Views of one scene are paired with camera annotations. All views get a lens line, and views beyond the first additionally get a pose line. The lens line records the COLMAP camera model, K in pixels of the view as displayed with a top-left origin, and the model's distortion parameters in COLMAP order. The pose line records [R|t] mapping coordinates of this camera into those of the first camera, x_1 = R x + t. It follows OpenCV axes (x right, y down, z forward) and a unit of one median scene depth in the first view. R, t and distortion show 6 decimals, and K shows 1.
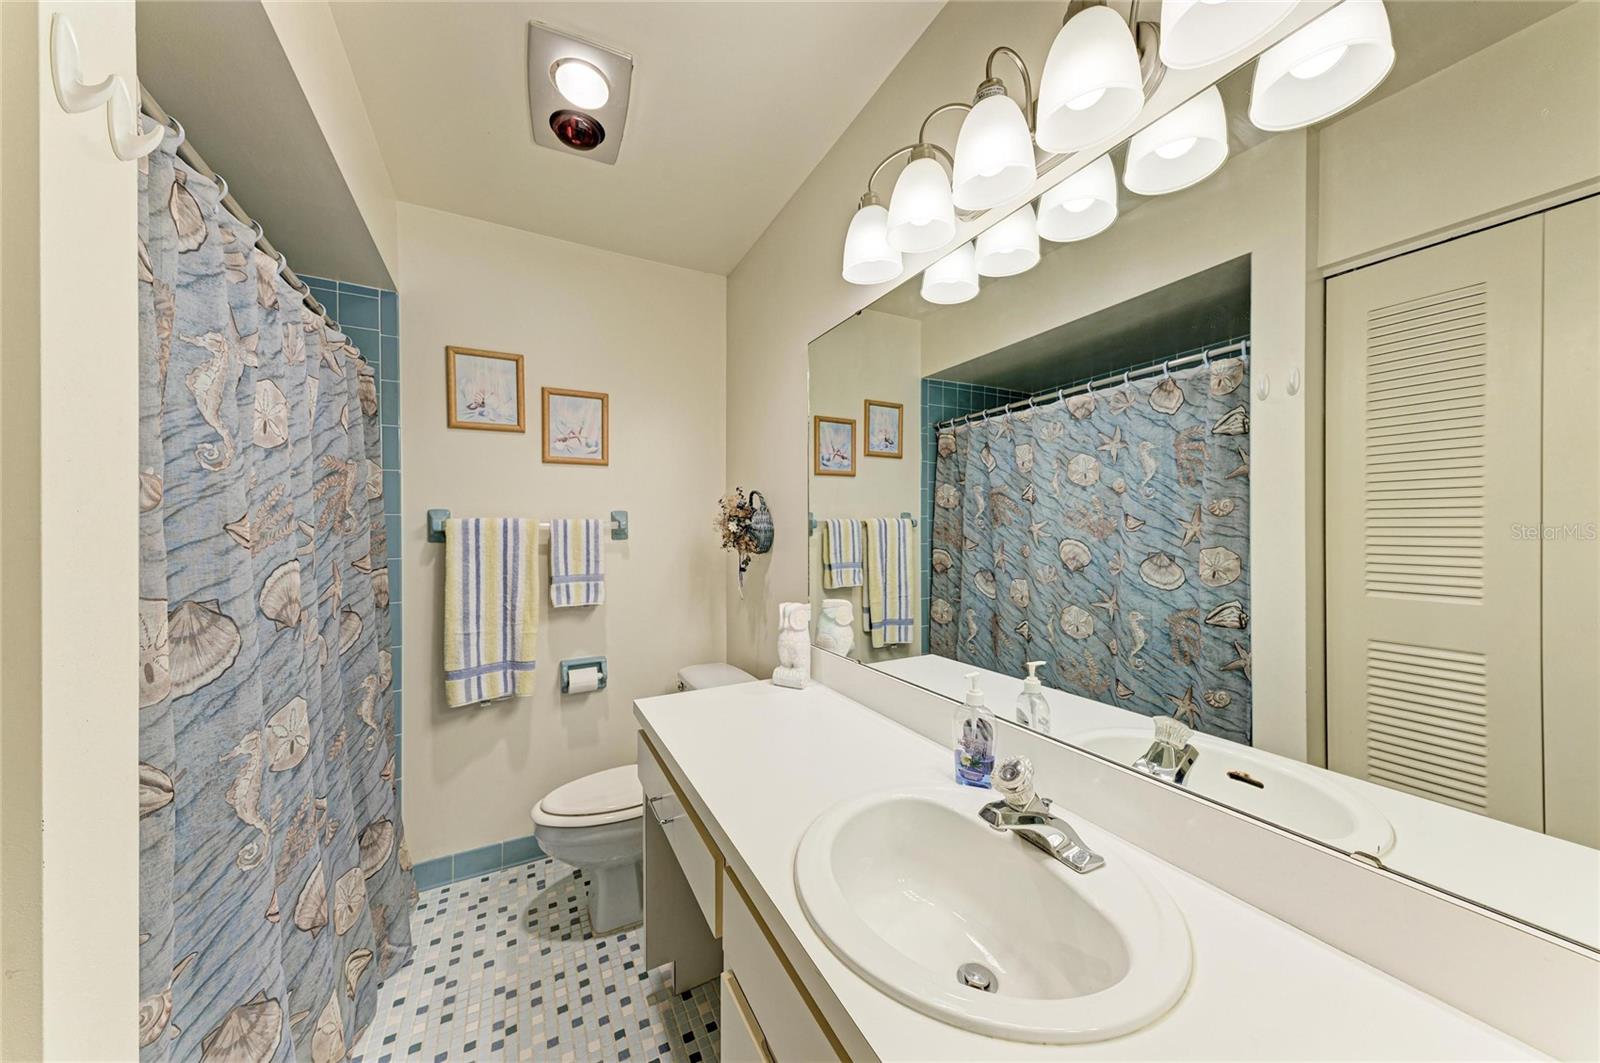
lens RADIAL K [[534.7, 0, 810.4], [0, 534.7, 528.2], [0, 0, 1]] dist [0.023531, -0.003608]
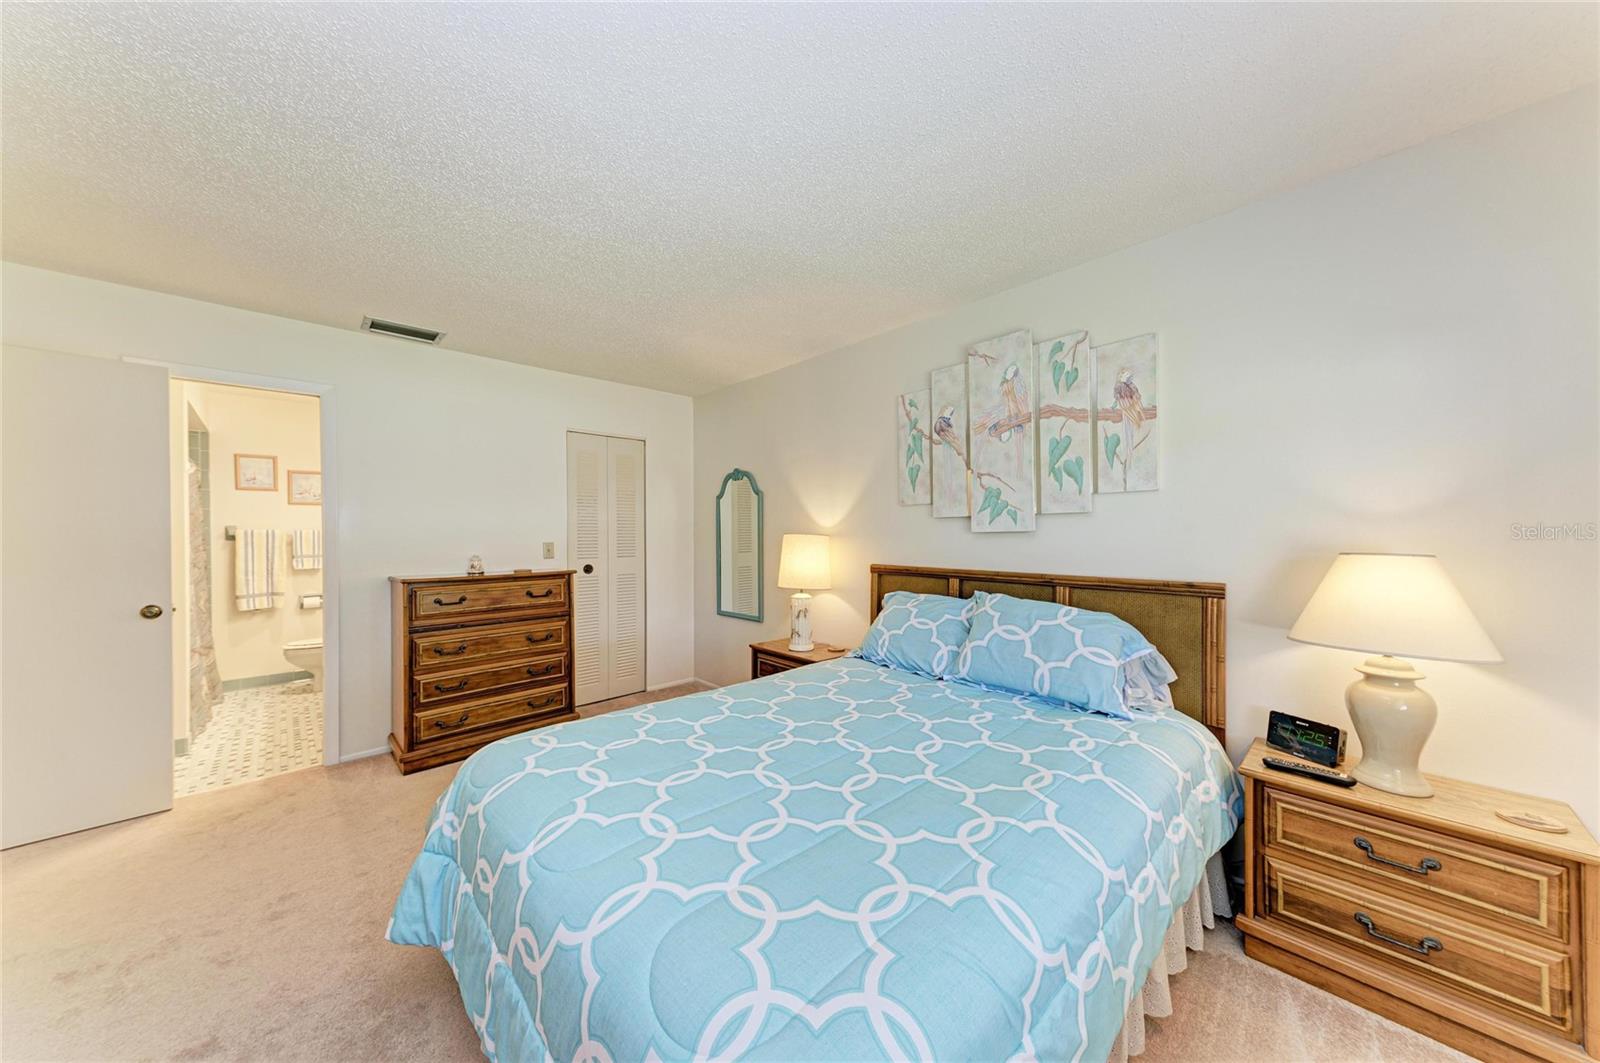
lens RADIAL K [[534.7, 0, 801.4], [0, 534.7, 534.9], [0, 0, 1]] dist [0.023531, -0.003608]
pose [[0.967772, -0.001648, 0.251821, 0.567778], [-0.000489, 0.999964, 0.008422, -0.009379], [-0.251826, -0.008274, 0.967737, -0.983944]]
